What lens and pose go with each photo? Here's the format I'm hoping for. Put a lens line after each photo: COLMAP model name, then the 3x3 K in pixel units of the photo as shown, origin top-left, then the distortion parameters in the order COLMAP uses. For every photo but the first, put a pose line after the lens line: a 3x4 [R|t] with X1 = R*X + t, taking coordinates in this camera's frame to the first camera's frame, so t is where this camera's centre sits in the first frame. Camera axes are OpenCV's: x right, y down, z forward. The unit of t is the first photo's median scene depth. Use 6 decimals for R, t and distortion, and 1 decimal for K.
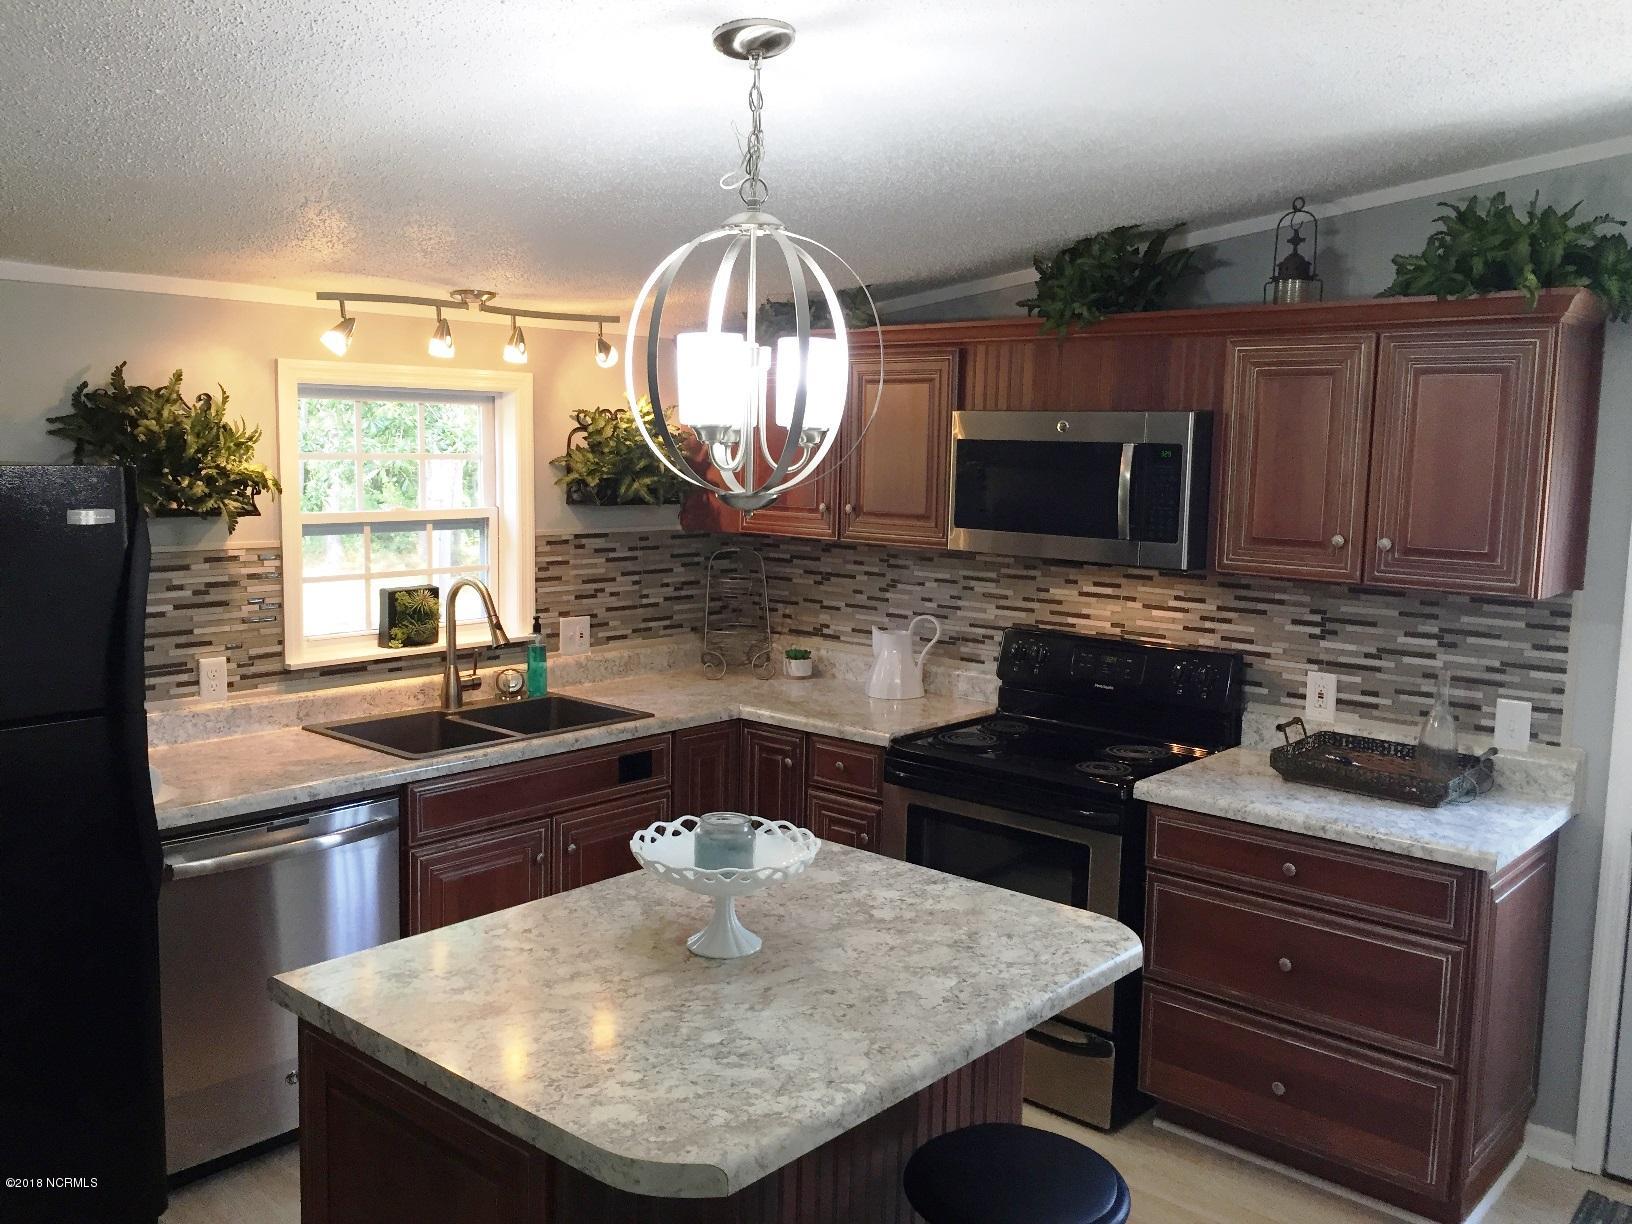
lens RADIAL K [[1411.9, 0, 813.6], [0, 1411.9, 604.4], [0, 0, 1]] dist [0.047870, -0.025811]
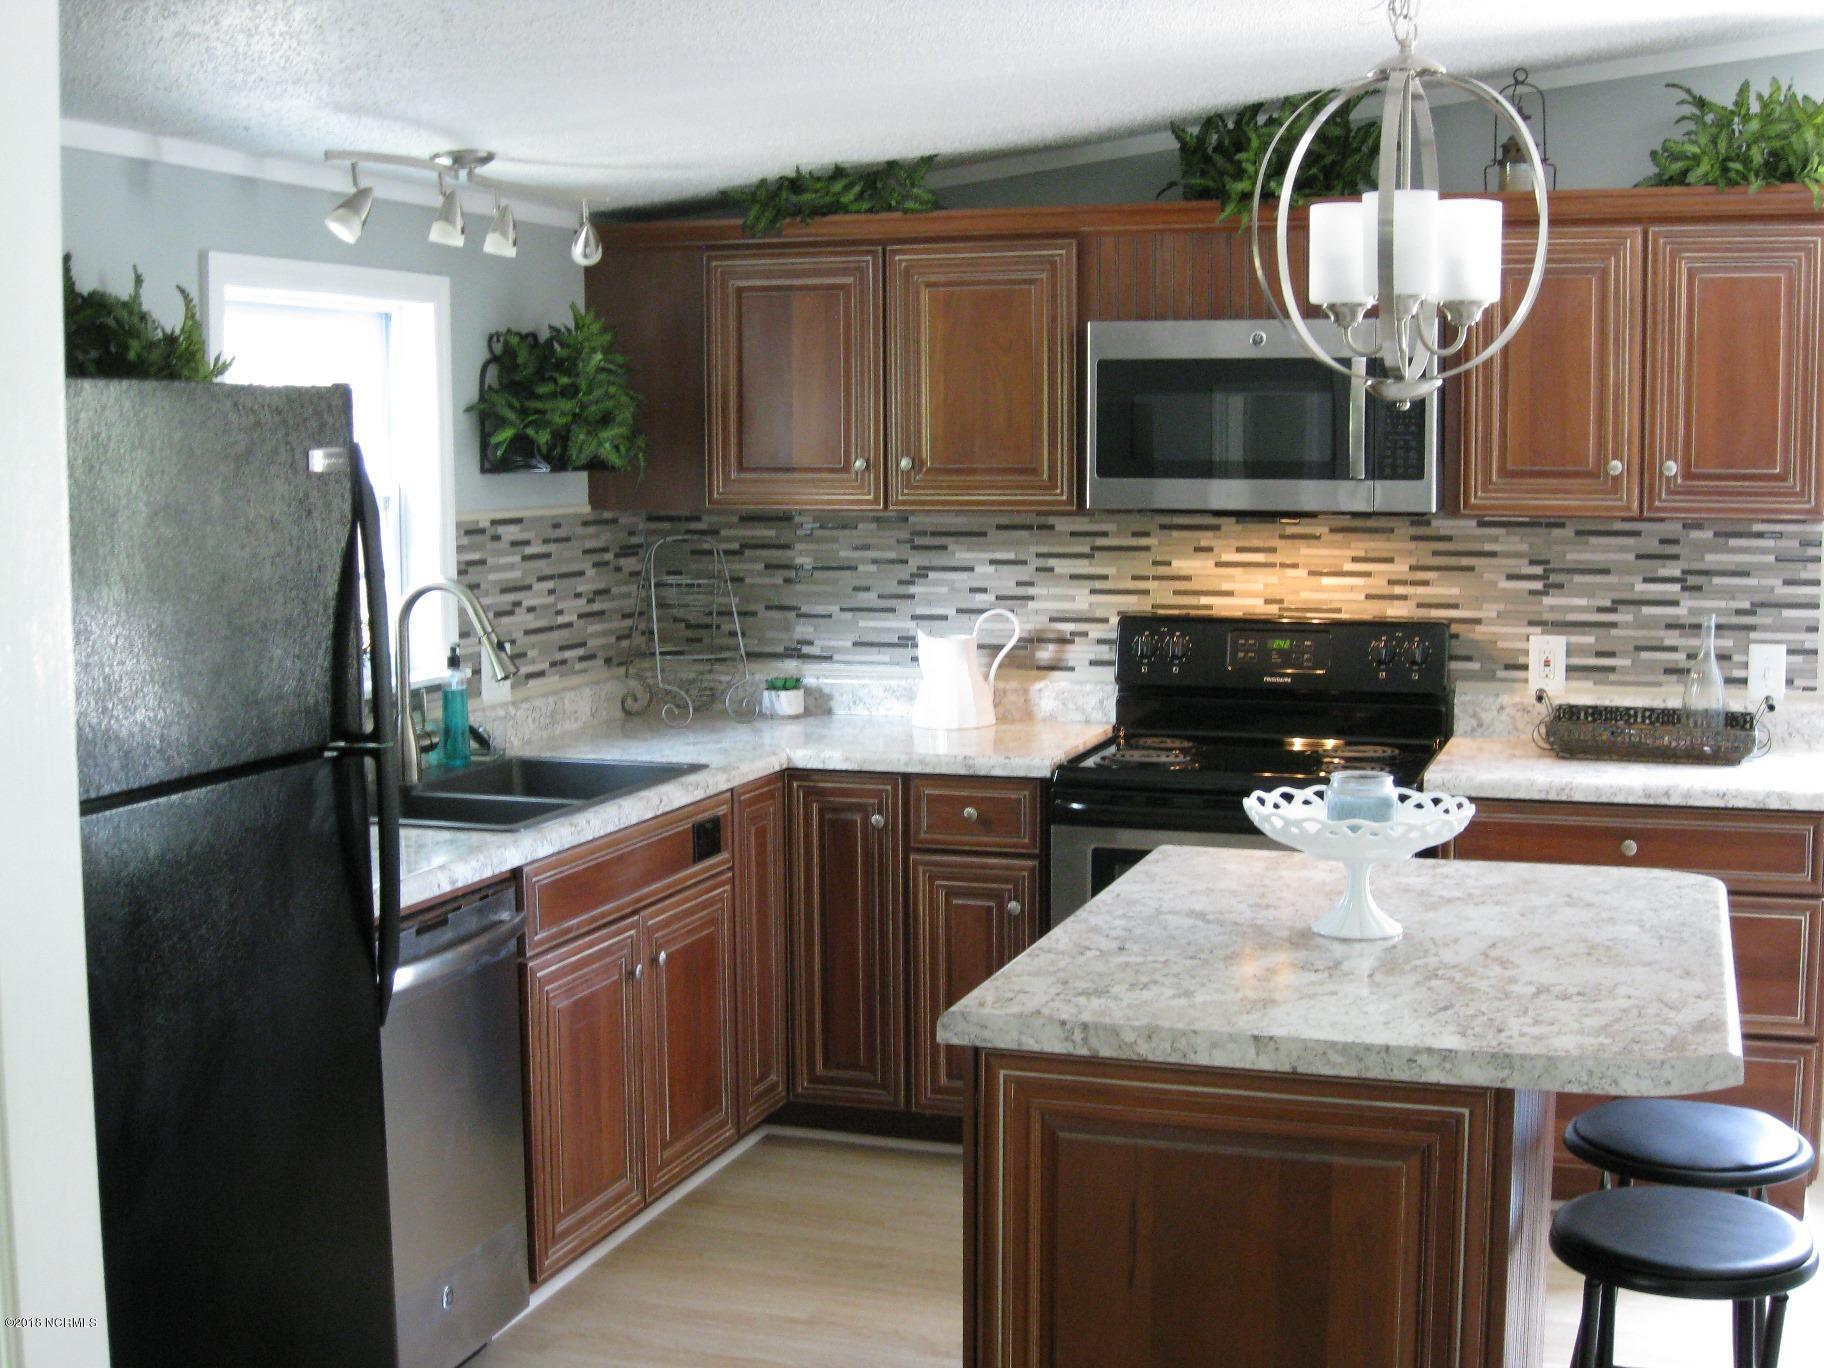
lens RADIAL K [[2320.9, 0, 910.3], [0, 2320.9, 673.0], [0, 0, 1]] dist [-0.115268, 0.000000]
pose [[0.918917, -0.064460, 0.389147, -0.459064], [0.069488, 0.997582, 0.001157, 0.038523], [-0.388281, 0.025977, 0.921175, -0.082862]]
